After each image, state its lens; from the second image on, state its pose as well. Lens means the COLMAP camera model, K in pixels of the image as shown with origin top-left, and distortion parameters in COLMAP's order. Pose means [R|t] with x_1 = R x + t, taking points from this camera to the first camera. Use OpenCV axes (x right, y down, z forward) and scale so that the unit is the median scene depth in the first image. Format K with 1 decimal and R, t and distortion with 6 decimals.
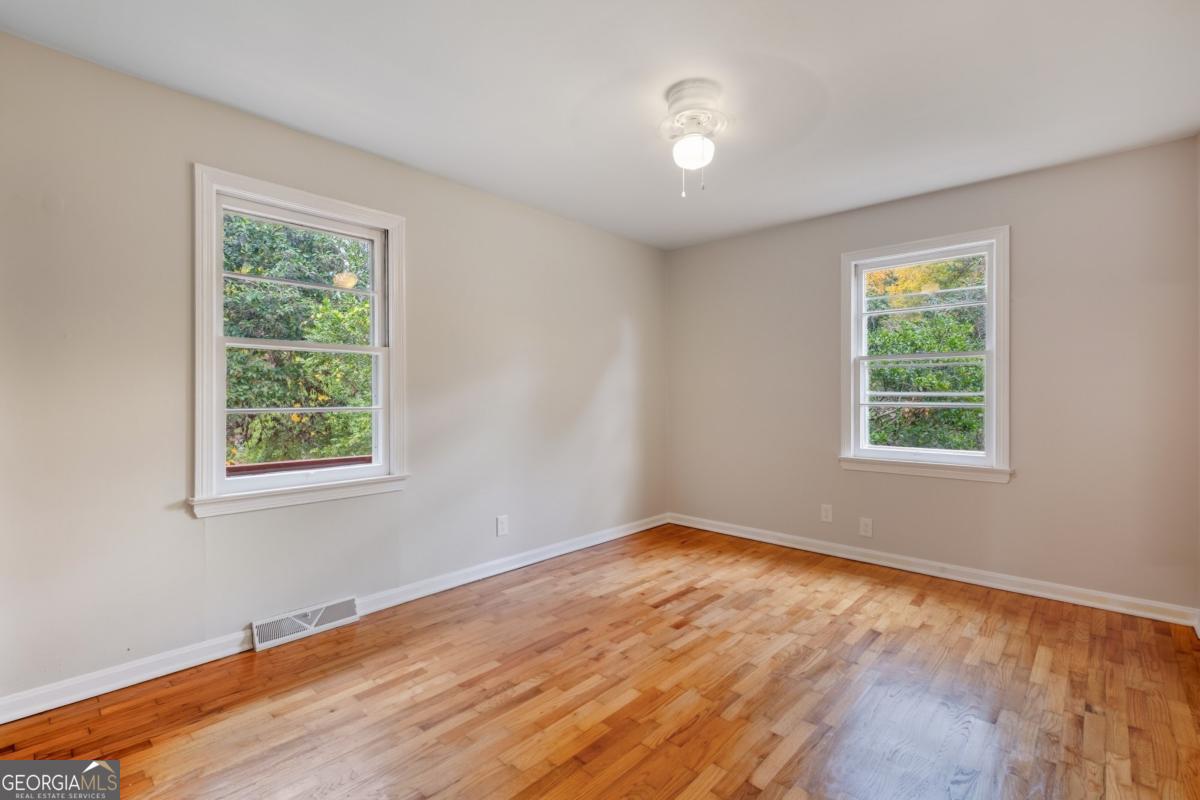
lens RADIAL K [[537.0, 0, 600.9], [0, 537.0, 395.0], [0, 0, 1]] dist [0.002197, -0.007482]
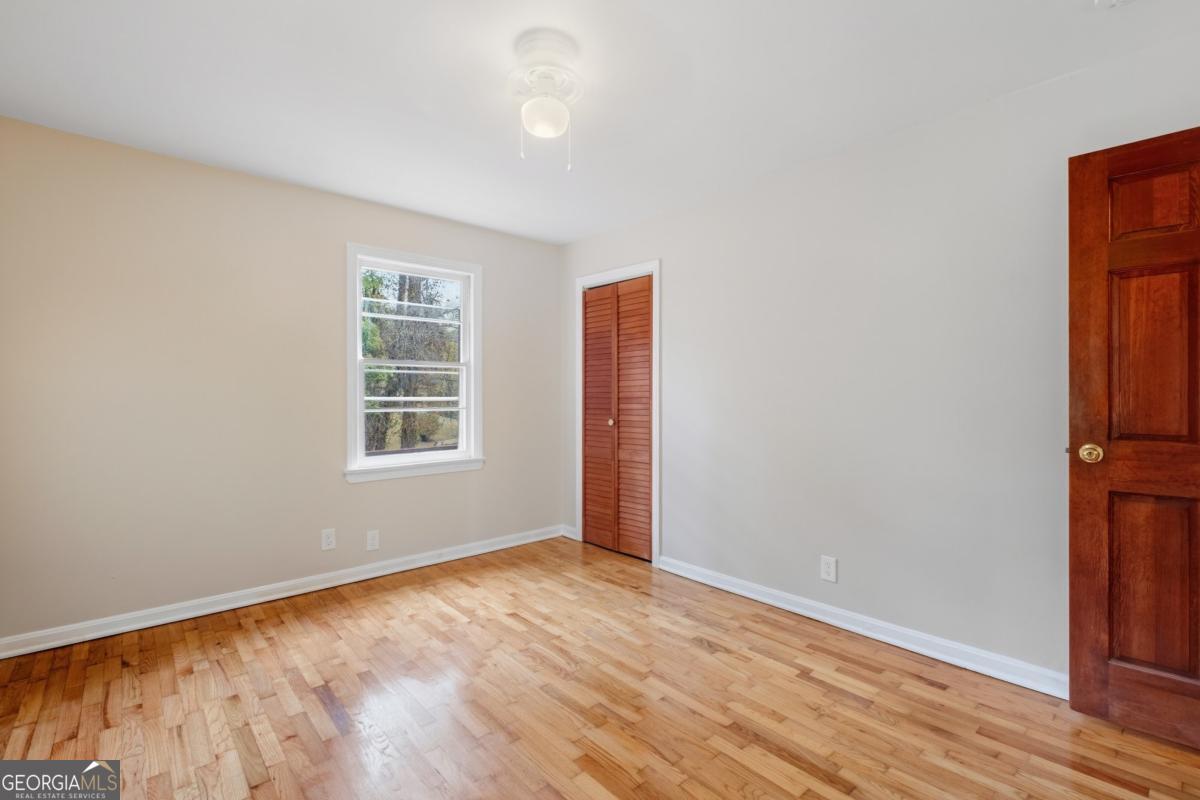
lens RADIAL K [[537.0, 0, 600.9], [0, 537.0, 395.0], [0, 0, 1]] dist [0.002197, -0.007482]
pose [[0.094584, 0.000643, 0.995517, -0.512236], [0.008321, 0.999964, -0.001436, -0.006867], [-0.995482, 0.008419, 0.094575, 0.633138]]
